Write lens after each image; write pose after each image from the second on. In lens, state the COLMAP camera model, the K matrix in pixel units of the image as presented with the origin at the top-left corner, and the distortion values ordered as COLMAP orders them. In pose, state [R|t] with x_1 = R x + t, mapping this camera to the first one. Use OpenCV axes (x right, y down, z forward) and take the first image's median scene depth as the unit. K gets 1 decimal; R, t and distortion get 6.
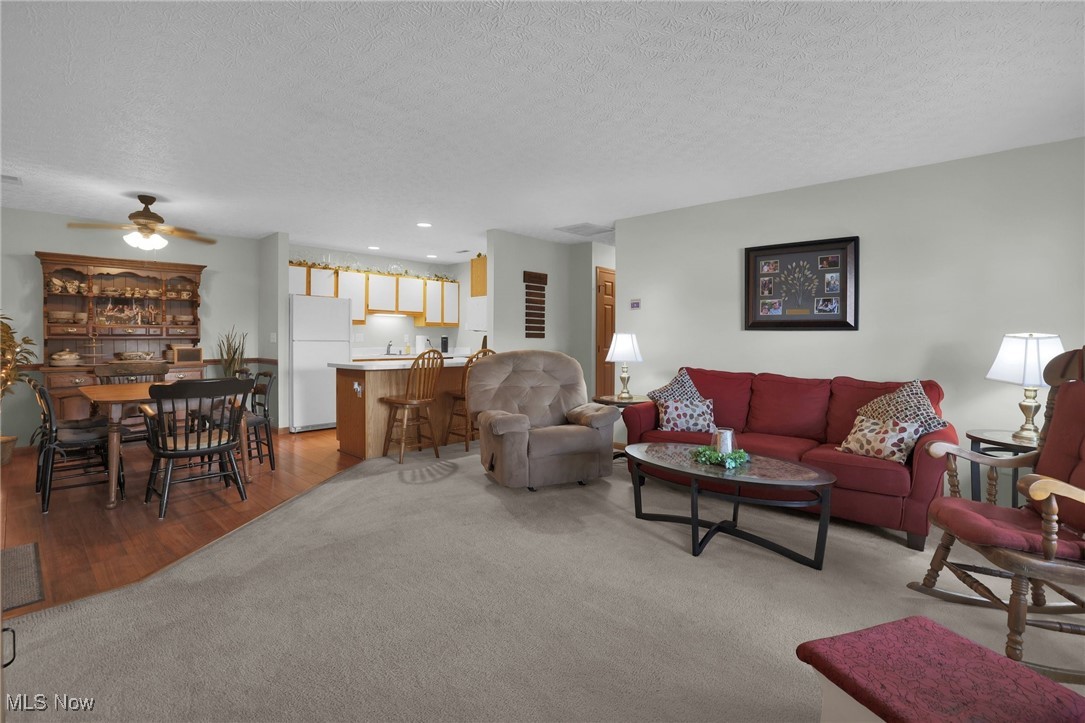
lens RADIAL K [[511.7, 0, 548.7], [0, 511.7, 334.9], [0, 0, 1]] dist [-0.002580, 0.000082]
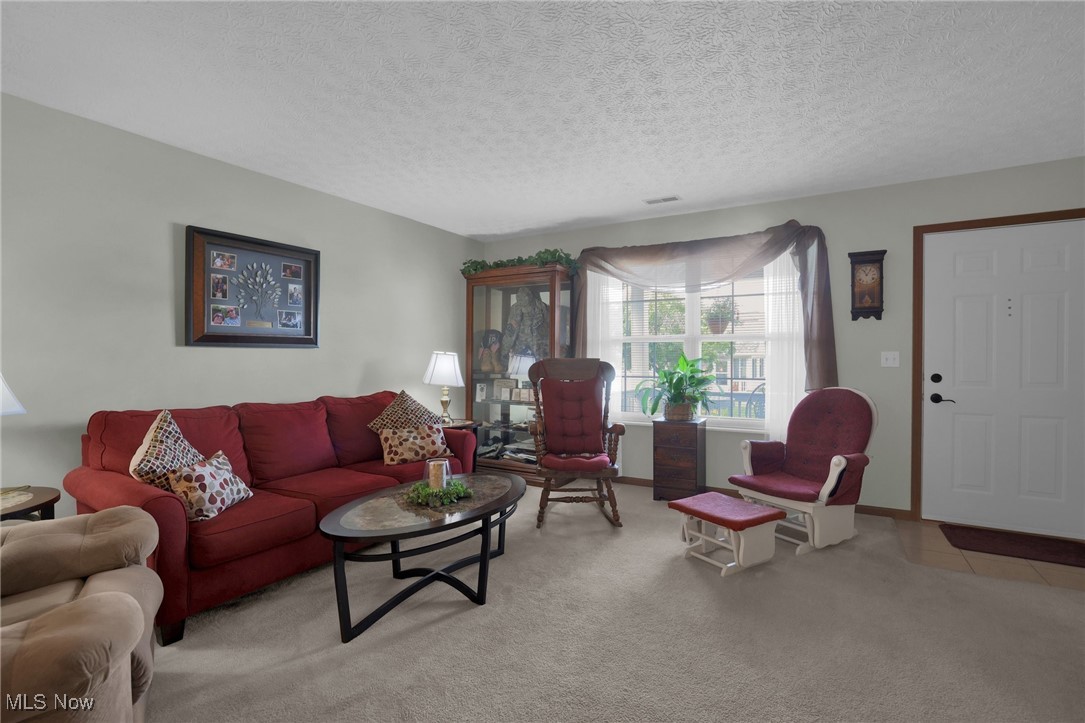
lens RADIAL K [[499.6, 0, 542.5], [0, 499.6, 361.5], [0, 0, 1]] dist [-0.044882, 0.018265]
pose [[-0.207536, -0.013168, 0.978139, -0.372586], [0.000560, 0.999908, 0.013580, 0.003273], [-0.978227, 0.003366, -0.207509, 0.715483]]
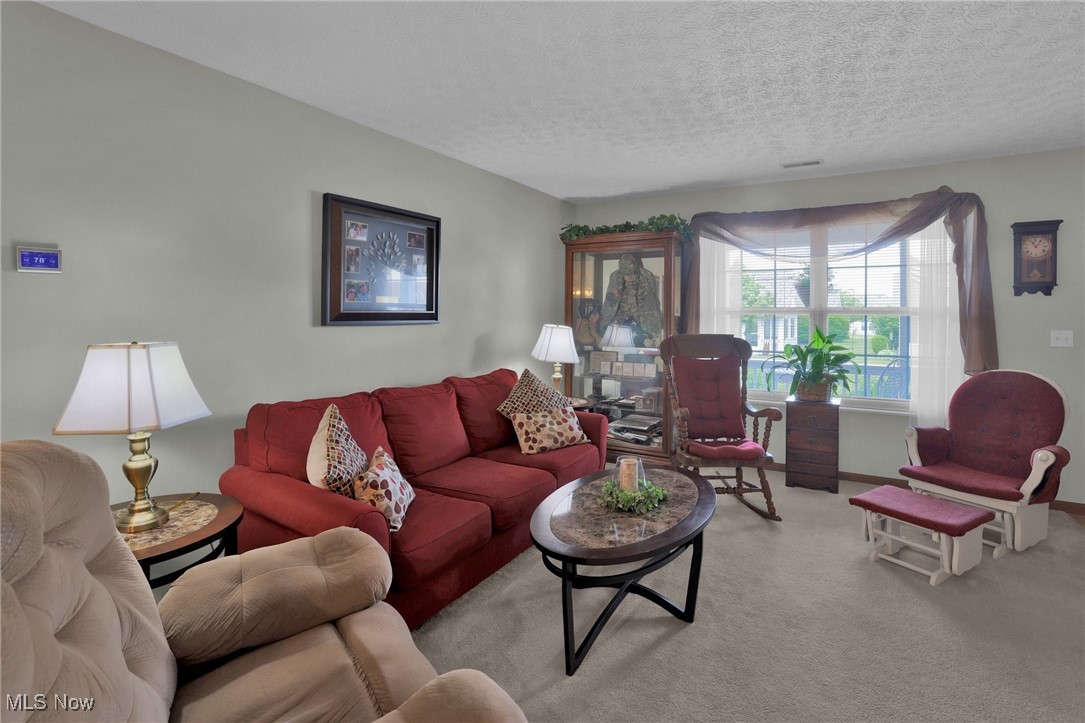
lens RADIAL K [[516.5, 0, 547.0], [0, 516.5, 316.7], [0, 0, 1]] dist [-0.022404, 0.001221]
pose [[-0.201487, -0.011263, 0.979427, -0.289784], [-0.003577, 0.999936, 0.010763, -0.029497], [-0.979485, -0.001335, -0.201514, 0.916068]]
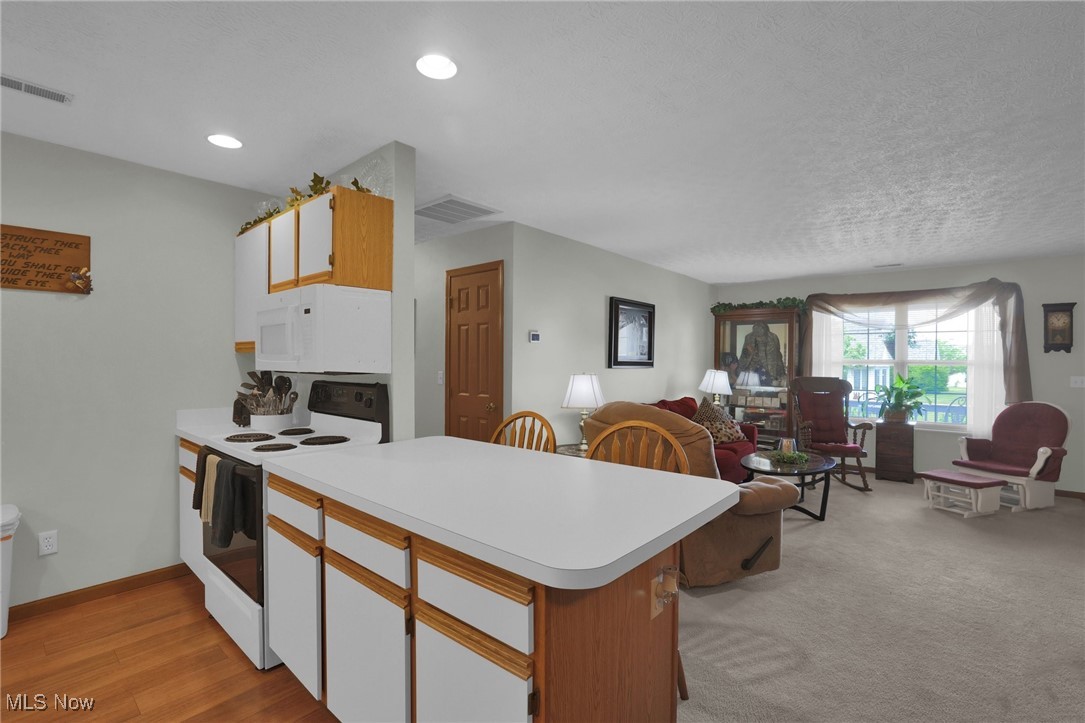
lens RADIAL K [[499.6, 0, 542.5], [0, 499.6, 361.5], [0, 0, 1]] dist [-0.044882, 0.018265]
pose [[-0.039087, -0.003794, 0.999229, -0.767988], [-0.010479, 0.999939, 0.003387, -0.028111], [-0.999181, -0.010339, -0.039125, 1.266580]]
